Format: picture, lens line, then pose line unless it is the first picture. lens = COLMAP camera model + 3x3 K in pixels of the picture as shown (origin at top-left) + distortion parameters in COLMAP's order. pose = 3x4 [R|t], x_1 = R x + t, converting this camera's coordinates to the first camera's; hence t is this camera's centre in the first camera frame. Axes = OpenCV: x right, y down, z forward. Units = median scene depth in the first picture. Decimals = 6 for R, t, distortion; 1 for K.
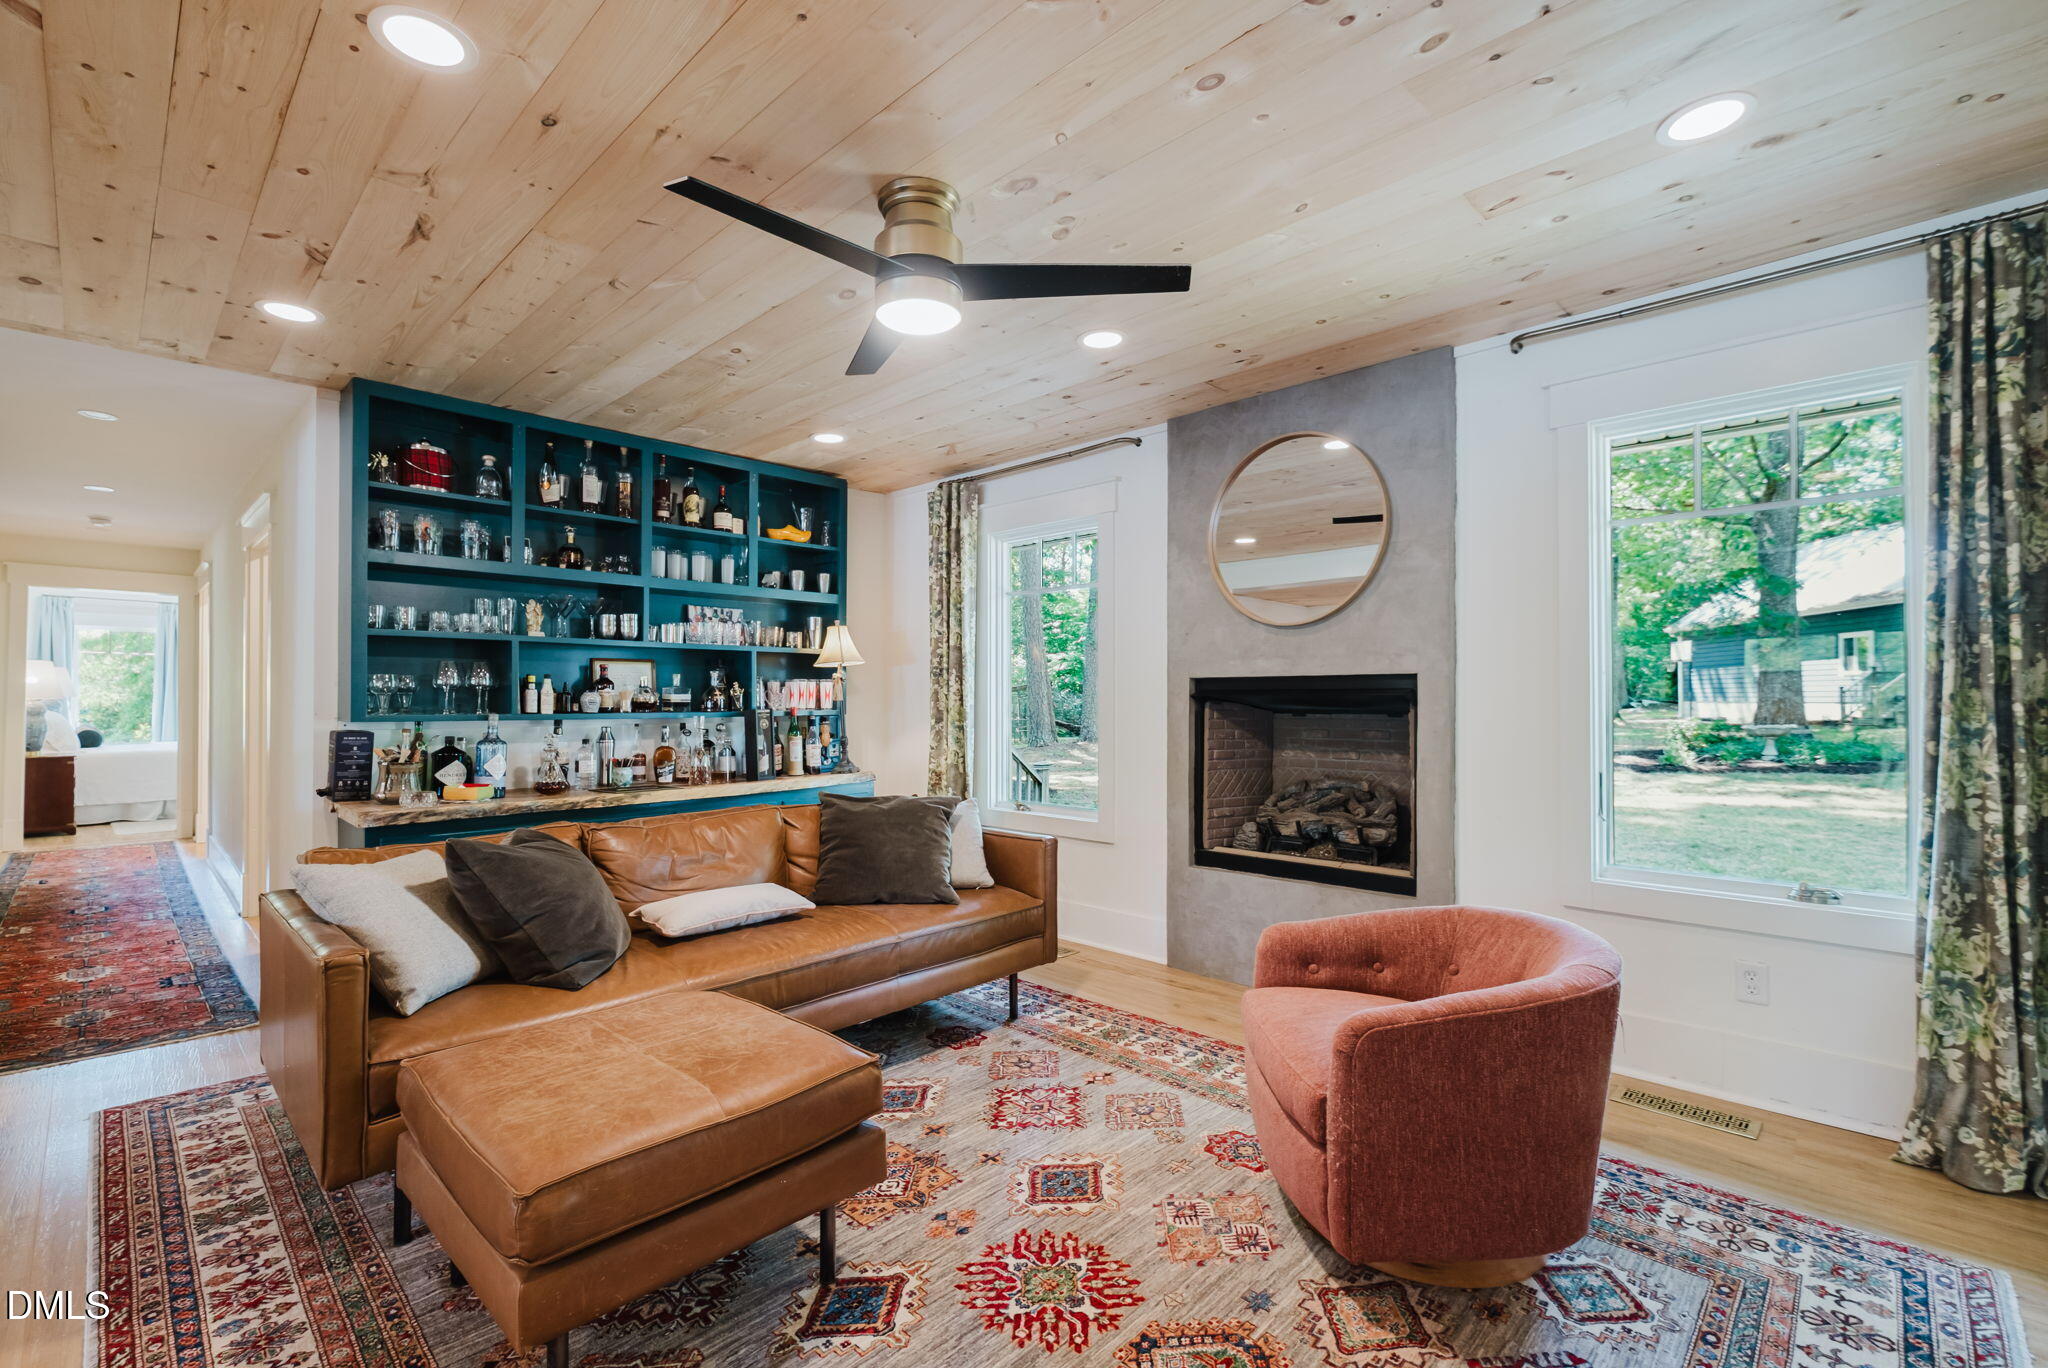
lens RADIAL K [[906.7, 0, 1024.0], [0, 906.7, 684.0], [0, 0, 1]] dist [0.001228, 0.000199]
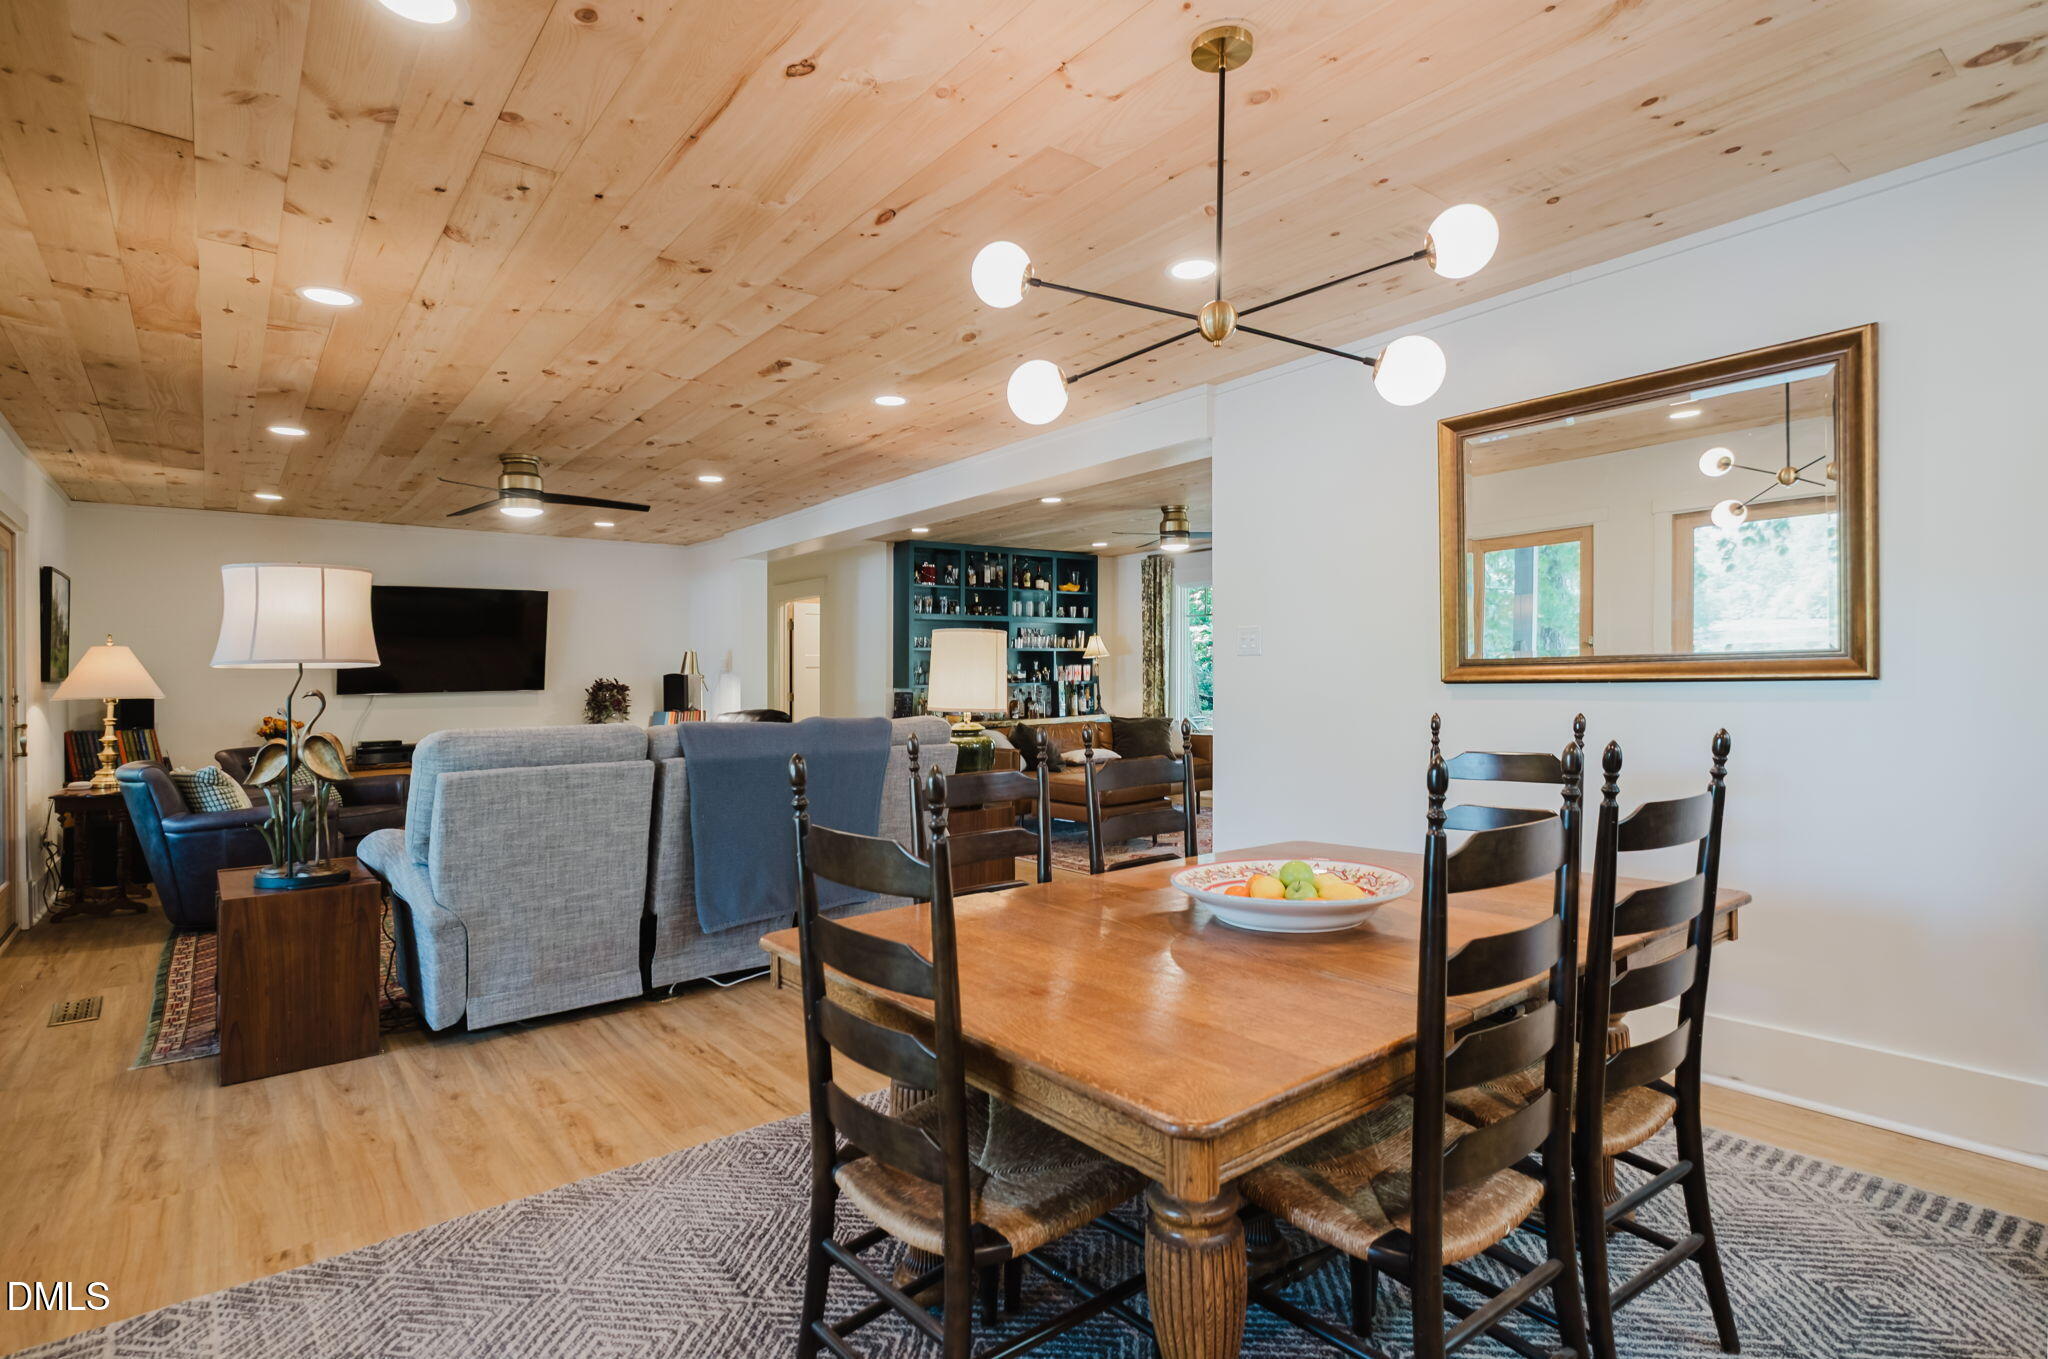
lens RADIAL K [[1004.3, 0, 1021.3], [0, 1004.3, 693.1], [0, 0, 1]] dist [0.020407, -0.000096]
pose [[0.990645, -0.012813, -0.135862, -0.088317], [0.017509, 0.999288, 0.033421, -0.021228], [0.135337, -0.035487, 0.990164, -1.241952]]
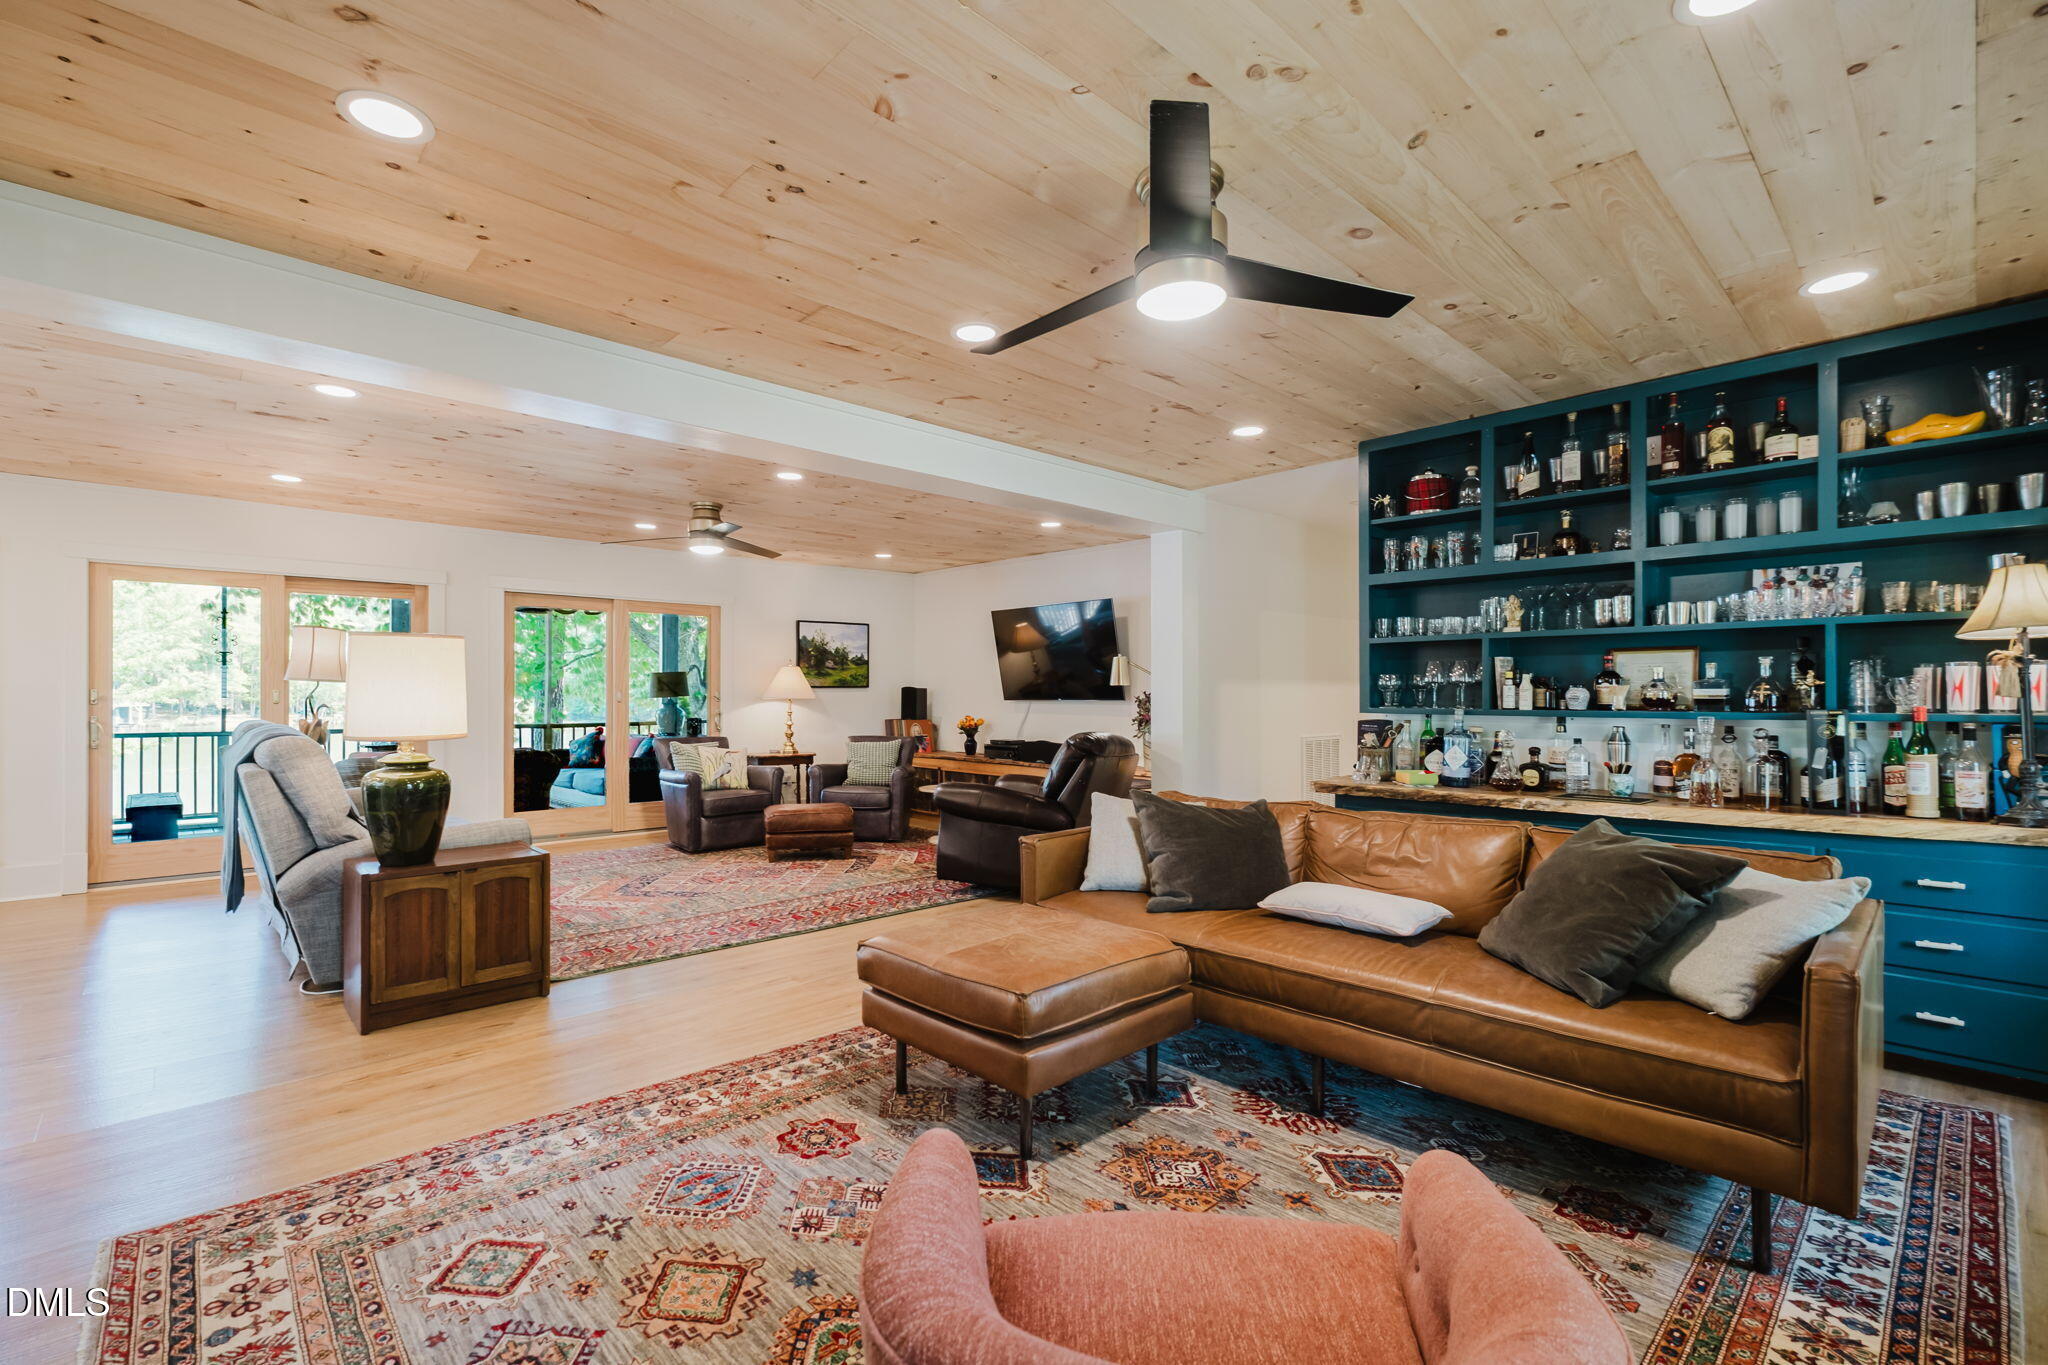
lens RADIAL K [[907.2, 0, 1019.5], [0, 907.2, 700.7], [0, 0, 1]] dist [-0.000782, -0.000662]
pose [[-0.052627, 0.010043, -0.998564, 0.460467], [0.017981, 0.999797, 0.009108, 0.004311], [0.998452, -0.017476, -0.052797, 0.474117]]
